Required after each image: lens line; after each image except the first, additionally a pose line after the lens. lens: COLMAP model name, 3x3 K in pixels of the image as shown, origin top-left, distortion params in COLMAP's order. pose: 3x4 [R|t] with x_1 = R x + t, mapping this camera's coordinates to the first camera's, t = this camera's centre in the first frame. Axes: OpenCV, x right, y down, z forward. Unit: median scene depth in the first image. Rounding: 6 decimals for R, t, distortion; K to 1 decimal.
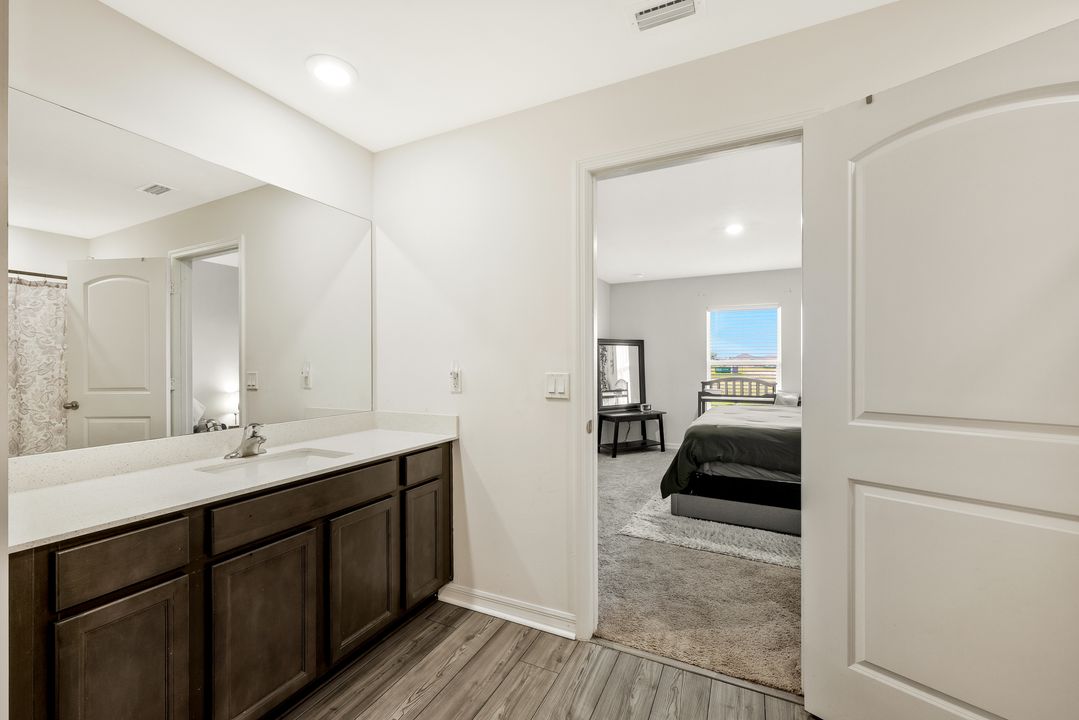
lens RADIAL K [[439.1, 0, 540.6], [0, 439.1, 365.2], [0, 0, 1]] dist [0.004184, -0.000966]
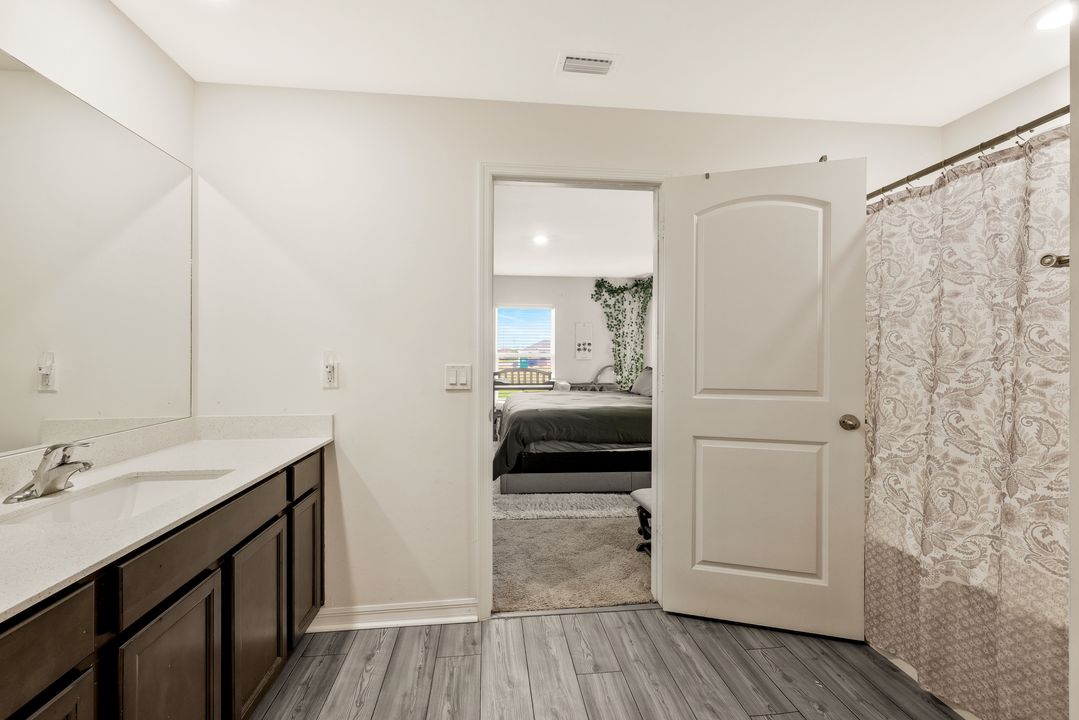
lens RADIAL K [[439.1, 0, 541.4], [0, 439.1, 354.9], [0, 0, 1]] dist [0.004184, -0.000966]
pose [[0.846251, 0.002319, 0.532779, -0.330918], [0.000731, 0.999985, -0.005514, 0.001129], [-0.532784, 0.005056, 0.846236, 0.036573]]
